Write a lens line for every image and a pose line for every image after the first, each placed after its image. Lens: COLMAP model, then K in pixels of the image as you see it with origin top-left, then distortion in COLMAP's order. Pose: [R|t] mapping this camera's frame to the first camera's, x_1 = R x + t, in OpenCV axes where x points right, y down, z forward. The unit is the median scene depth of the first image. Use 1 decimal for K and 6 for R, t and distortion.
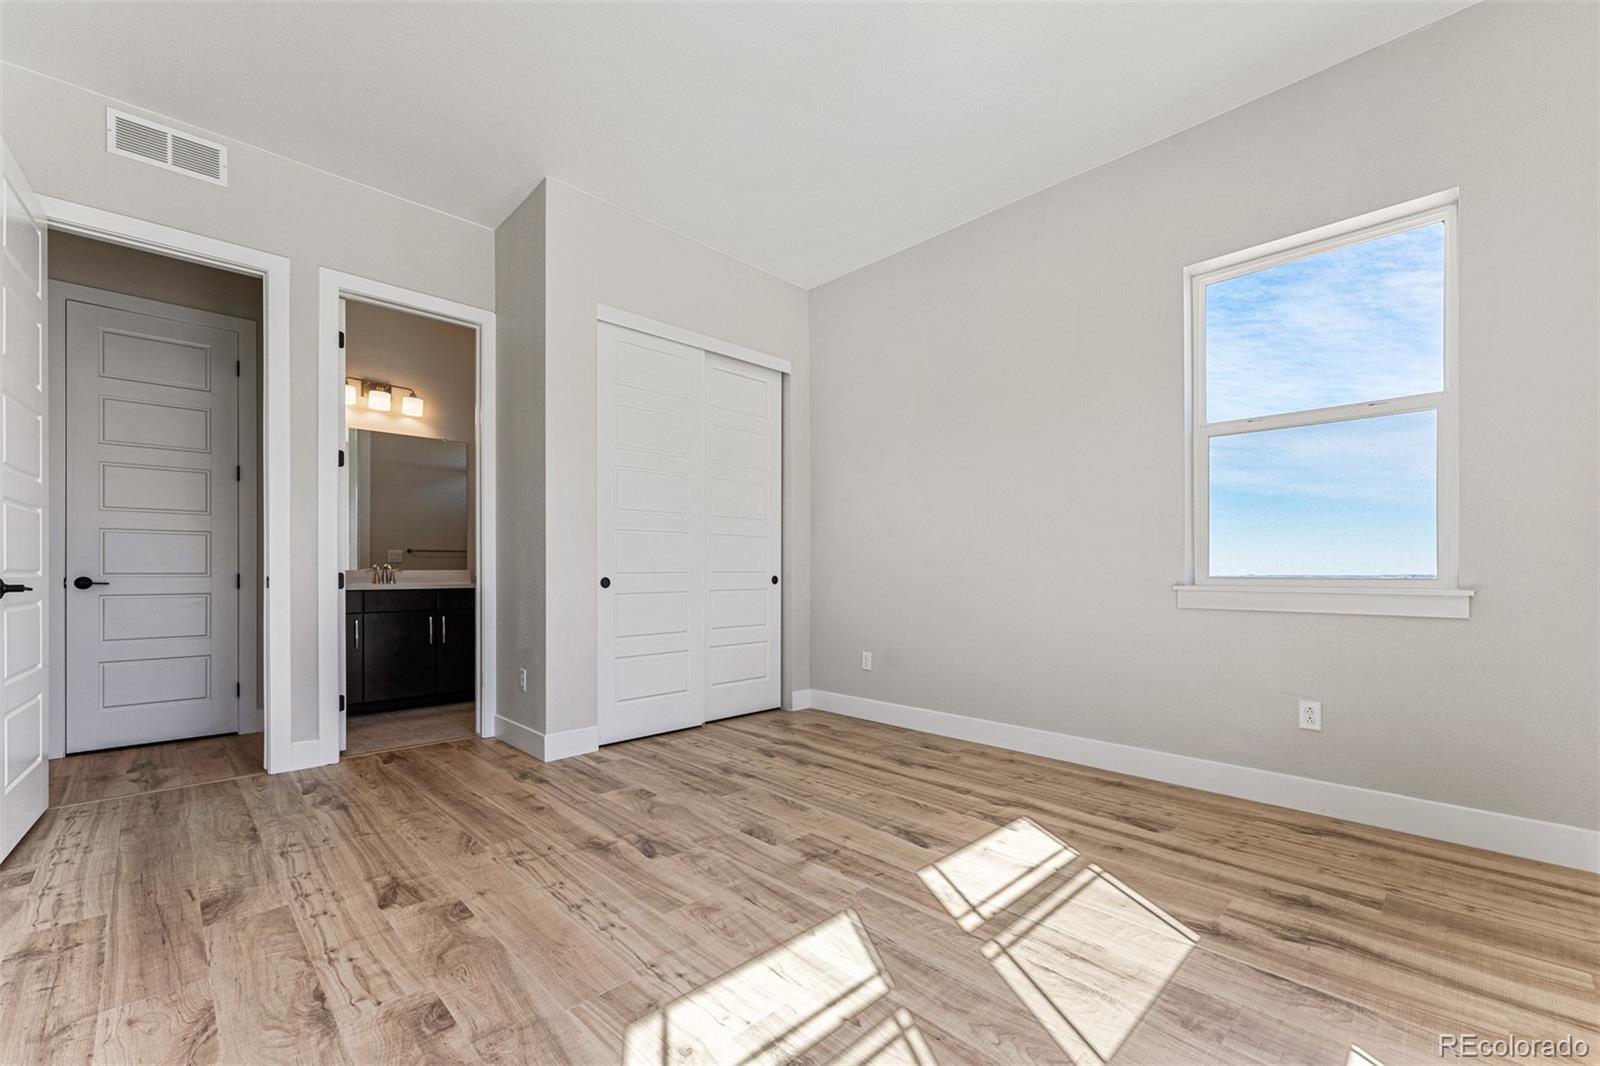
lens RADIAL K [[652.7, 0, 817.4], [0, 652.7, 568.9], [0, 0, 1]] dist [0.001522, -0.000367]
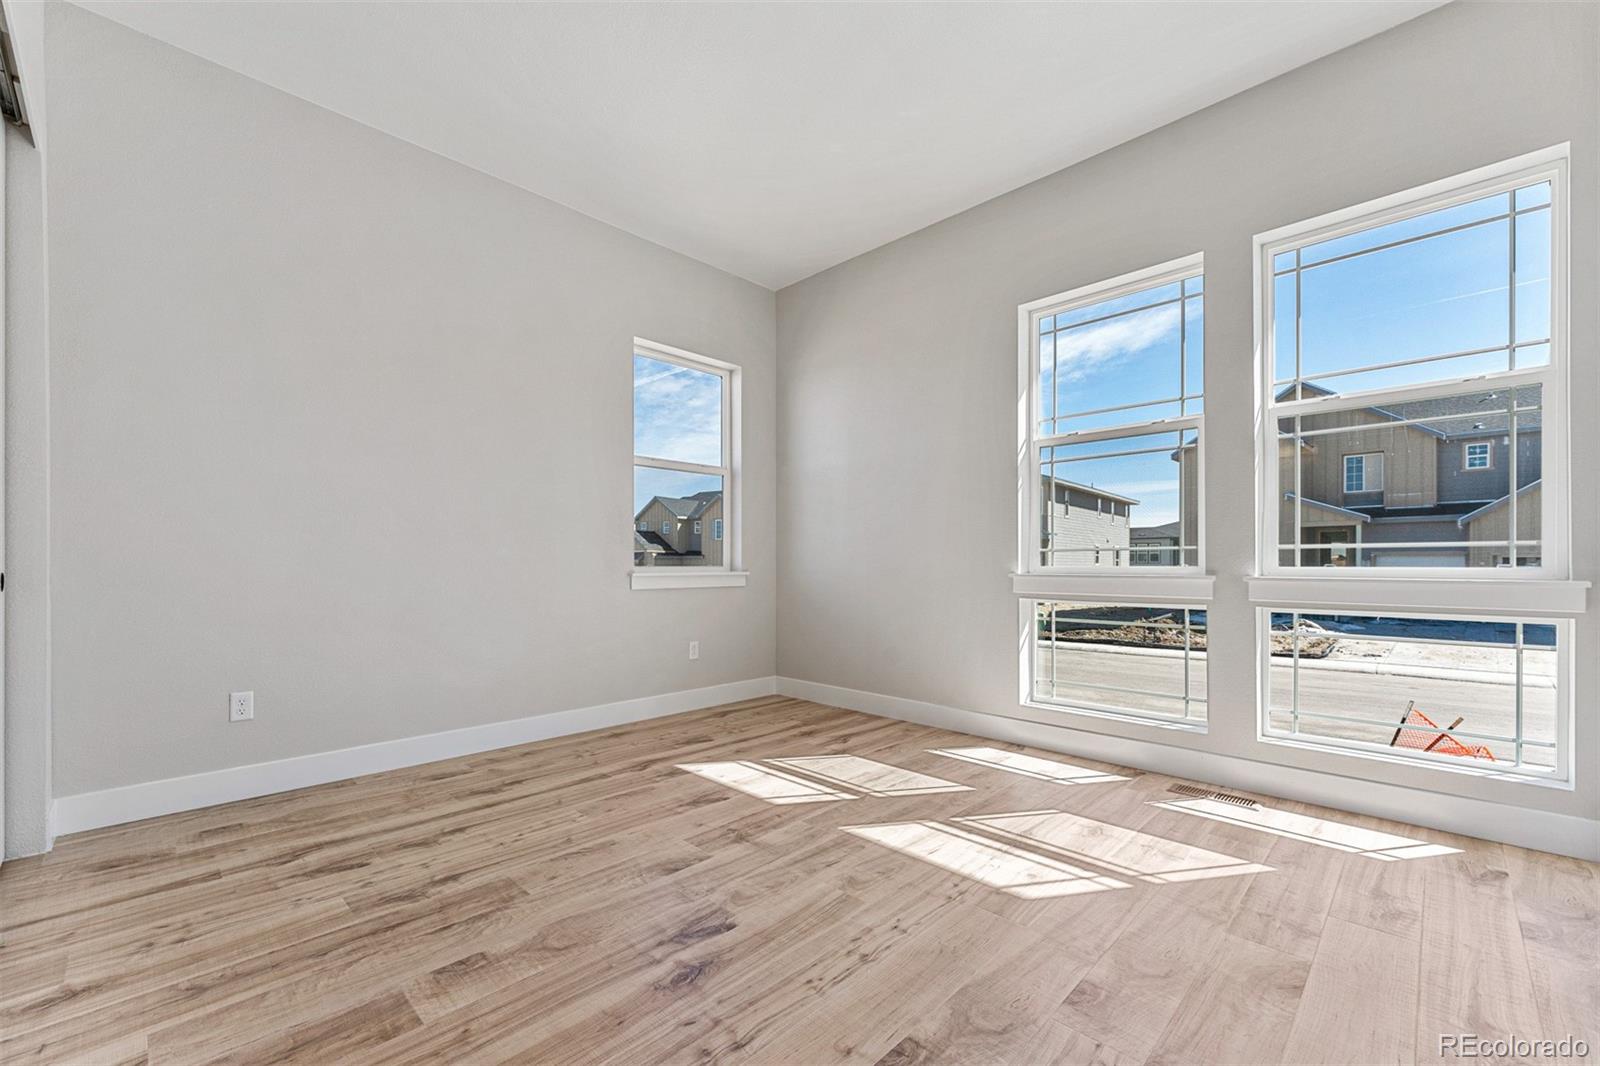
lens RADIAL K [[652.7, 0, 758.0], [0, 652.7, 564.6], [0, 0, 1]] dist [0.001522, -0.000367]
pose [[0.034210, -0.005416, 0.999400, -0.980574], [-0.002570, 0.999982, 0.005507, 0.001745], [-0.999411, -0.002757, 0.034195, 0.893421]]
